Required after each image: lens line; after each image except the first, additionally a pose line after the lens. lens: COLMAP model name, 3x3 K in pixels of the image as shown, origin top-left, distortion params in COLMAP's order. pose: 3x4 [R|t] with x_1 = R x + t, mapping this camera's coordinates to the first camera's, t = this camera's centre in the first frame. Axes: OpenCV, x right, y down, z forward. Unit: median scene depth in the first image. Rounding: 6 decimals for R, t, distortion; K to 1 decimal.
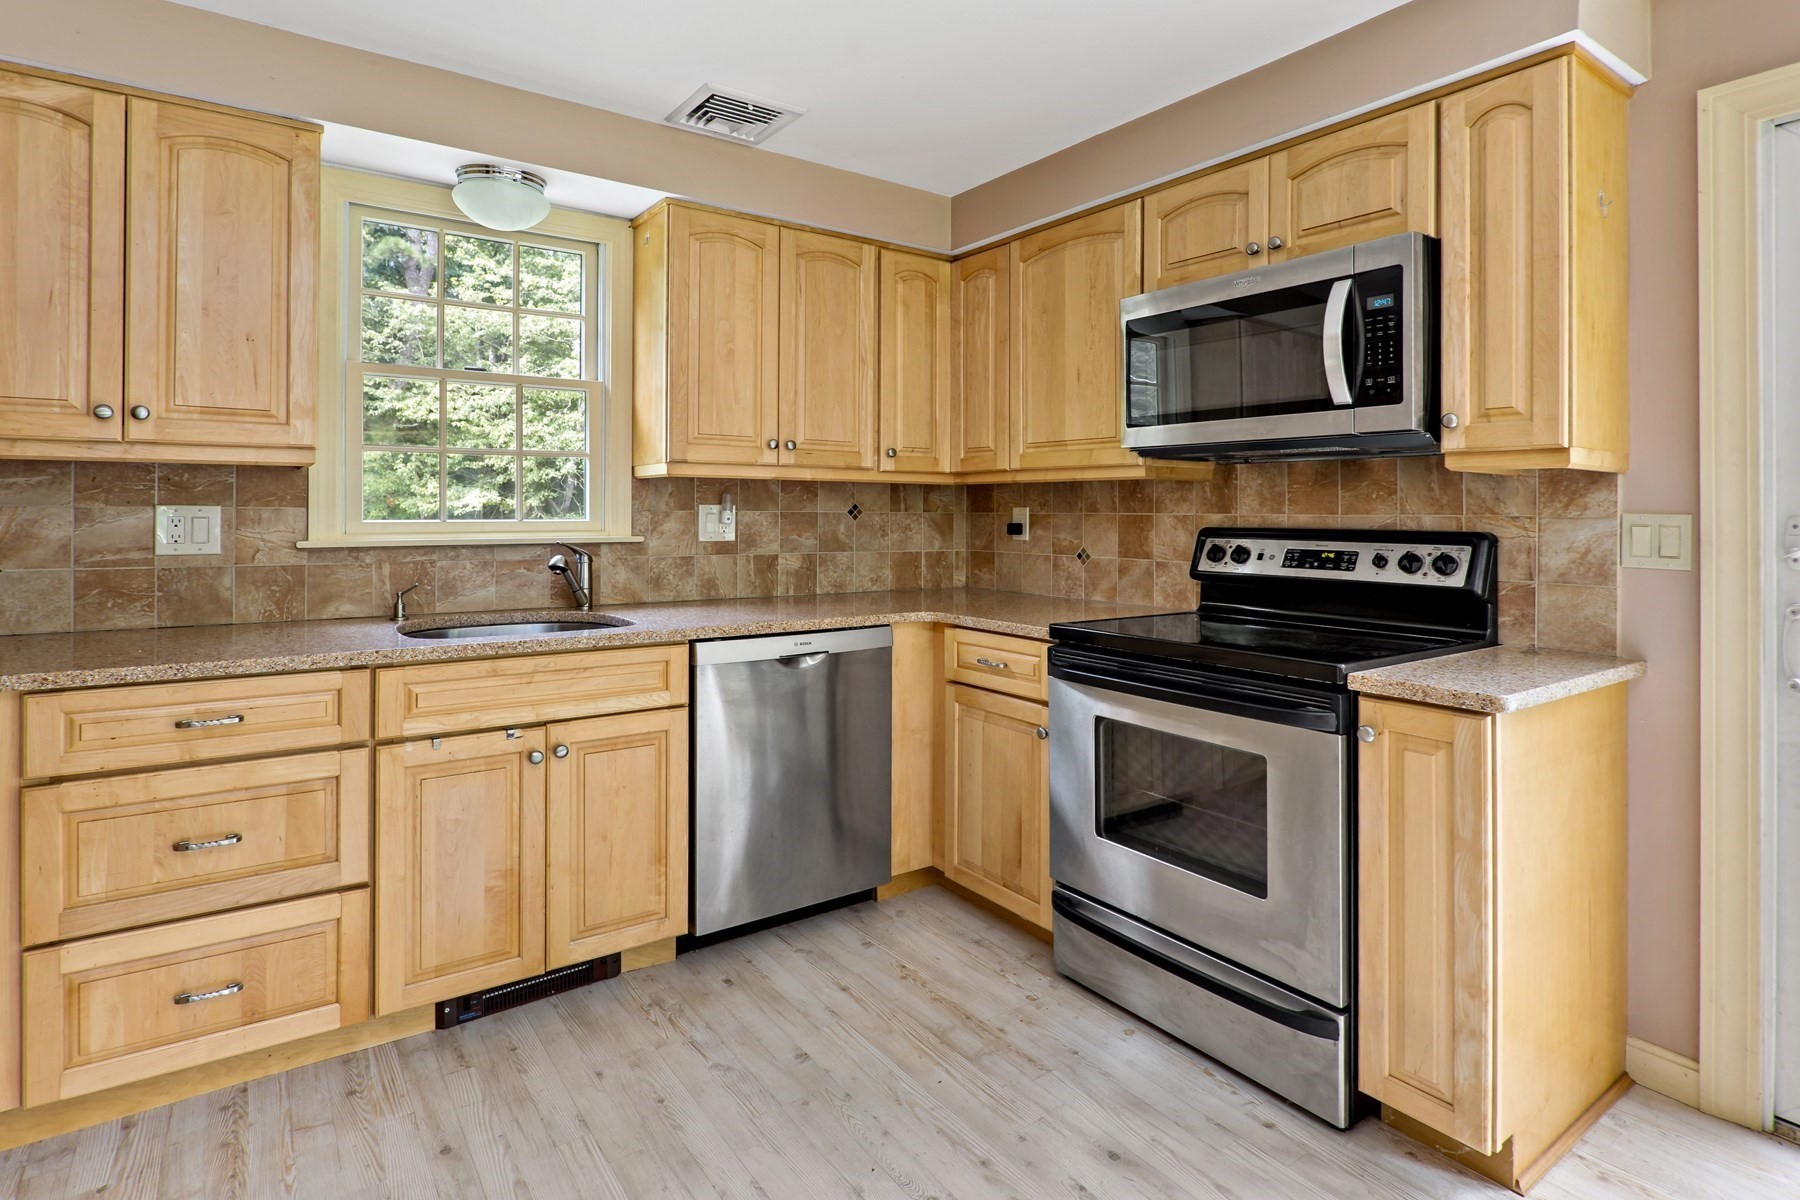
lens RADIAL K [[919.2, 0, 927.0], [0, 919.2, 492.7], [0, 0, 1]] dist [-0.011573, 0.004956]
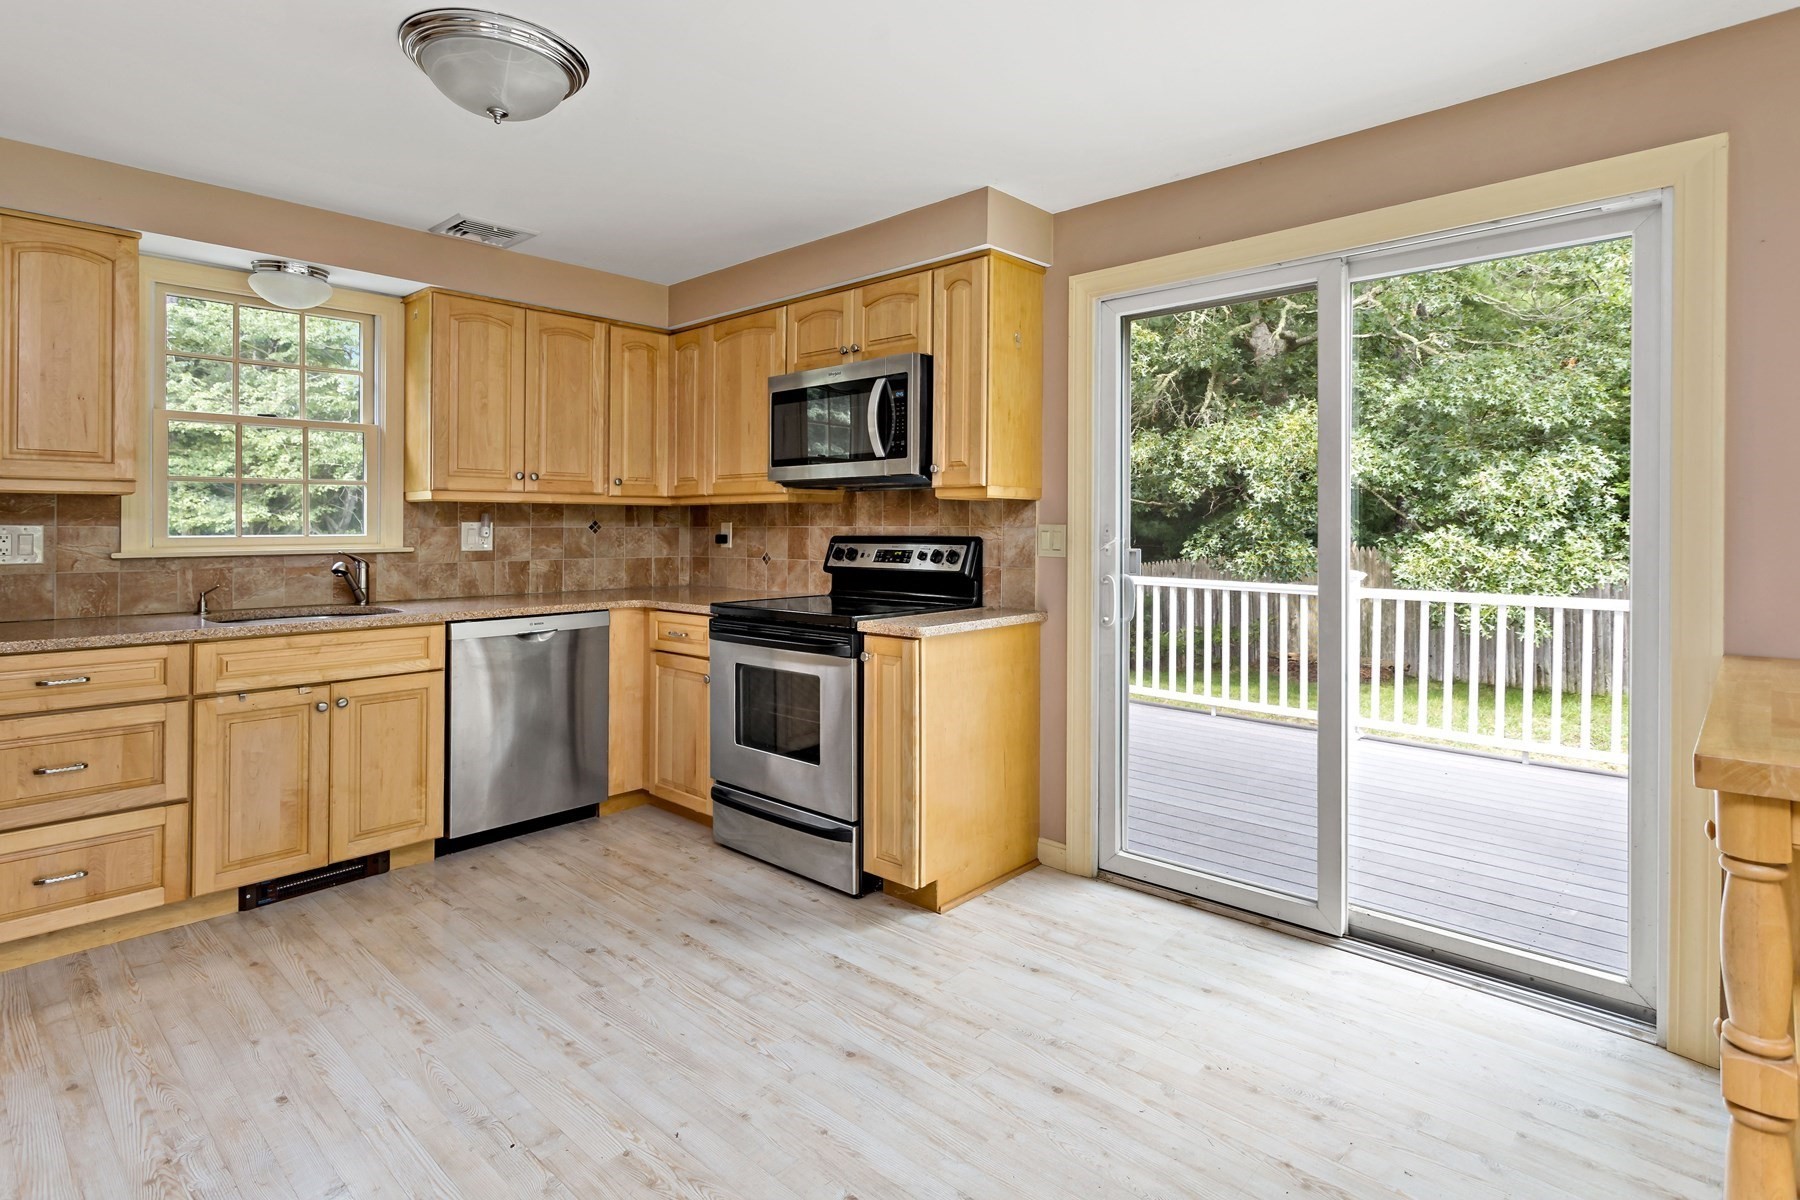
lens RADIAL K [[919.2, 0, 923.6], [0, 919.2, 498.0], [0, 0, 1]] dist [-0.011573, 0.004956]
pose [[0.982906, -0.002098, 0.184095, 0.200487], [0.003674, 0.999959, -0.008224, -0.010131], [-0.184070, 0.008760, 0.982874, -0.495732]]
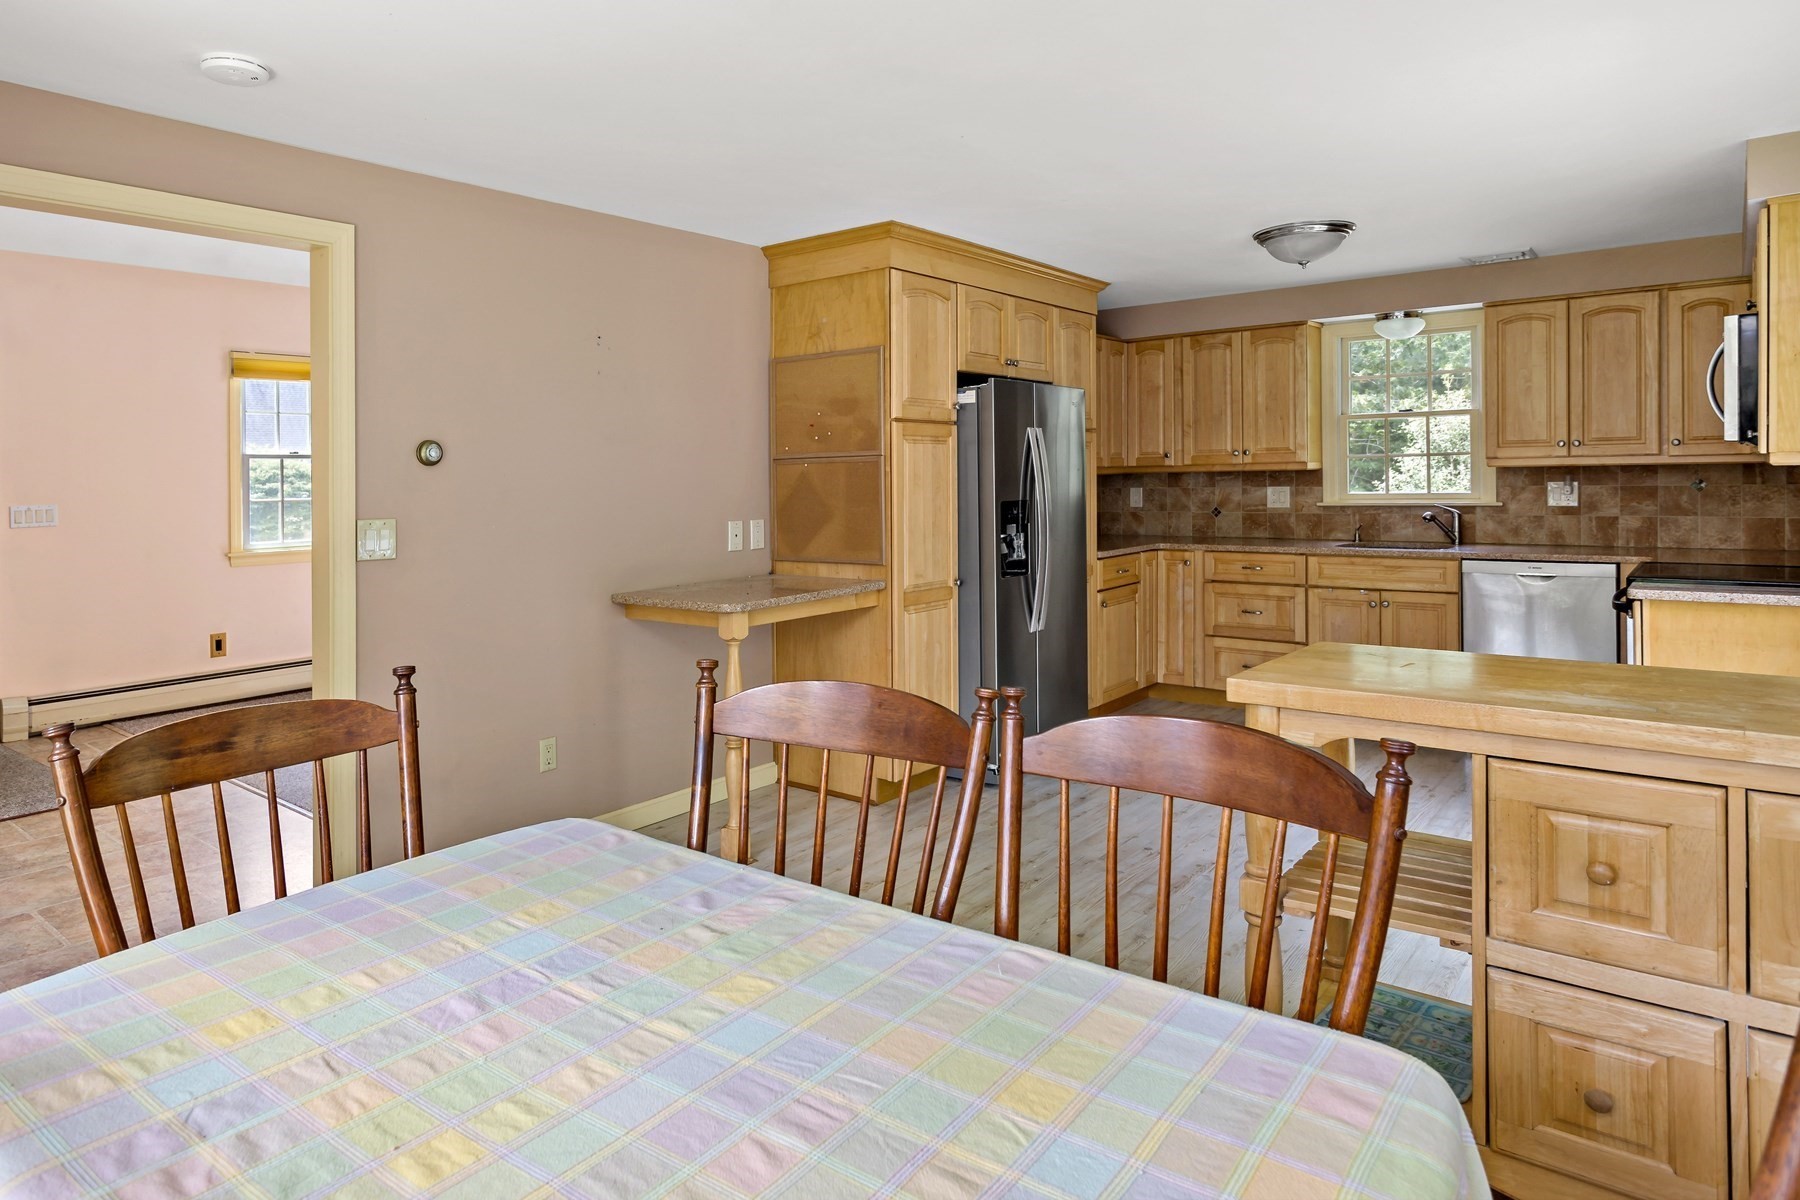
lens RADIAL K [[1149.3, 0, 881.6], [0, 1149.3, 517.4], [0, 0, 1]] dist [0.011501, 0.008066]
pose [[0.308668, 0.026227, -0.950808, 1.665190], [0.037429, 0.998511, 0.039693, -0.061335], [0.950433, -0.047840, 0.307226, -0.857424]]
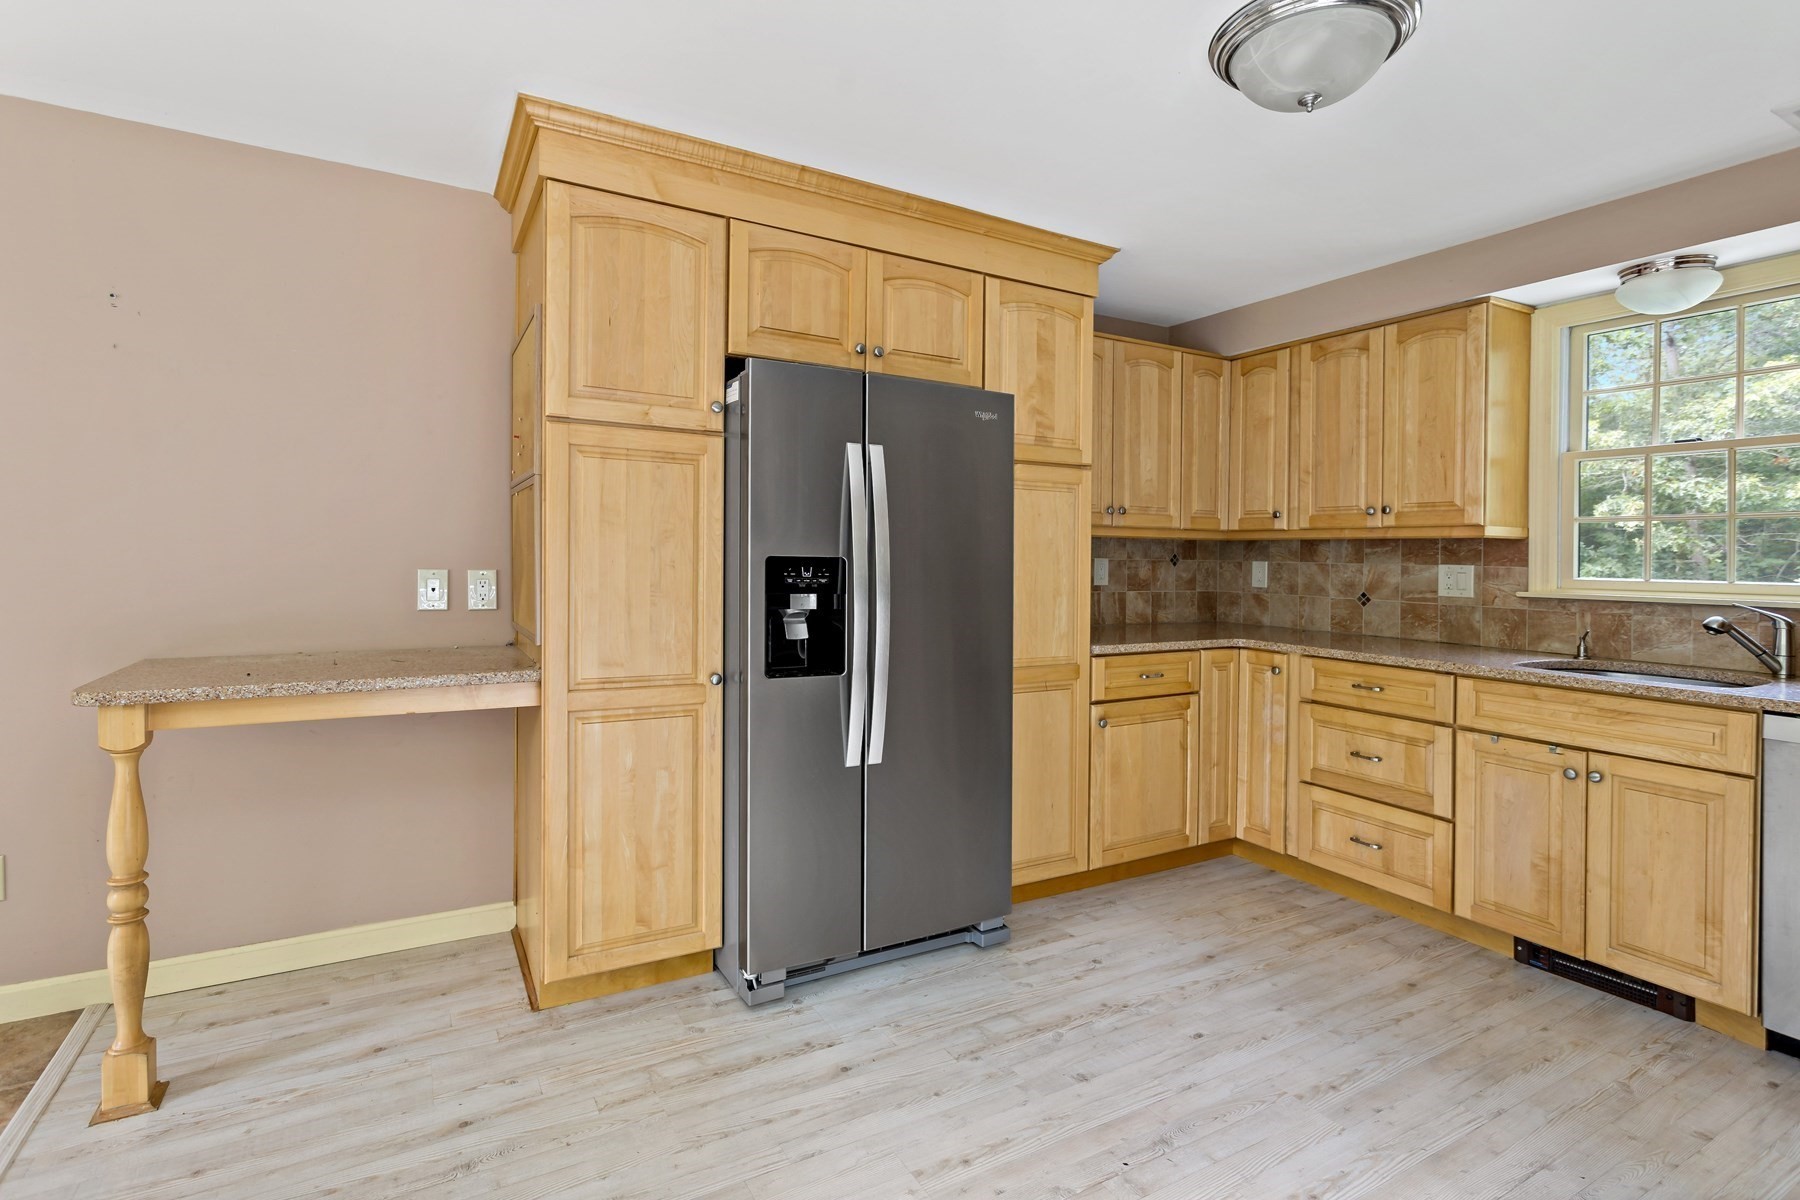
lens RADIAL K [[919.2, 0, 881.0], [0, 919.2, 563.8], [0, 0, 1]] dist [-0.011573, 0.004956]
pose [[-0.087294, 0.007224, -0.996156, 0.800980], [0.001733, 0.999973, 0.007100, 0.000218], [0.996181, -0.001107, -0.087304, 0.180318]]
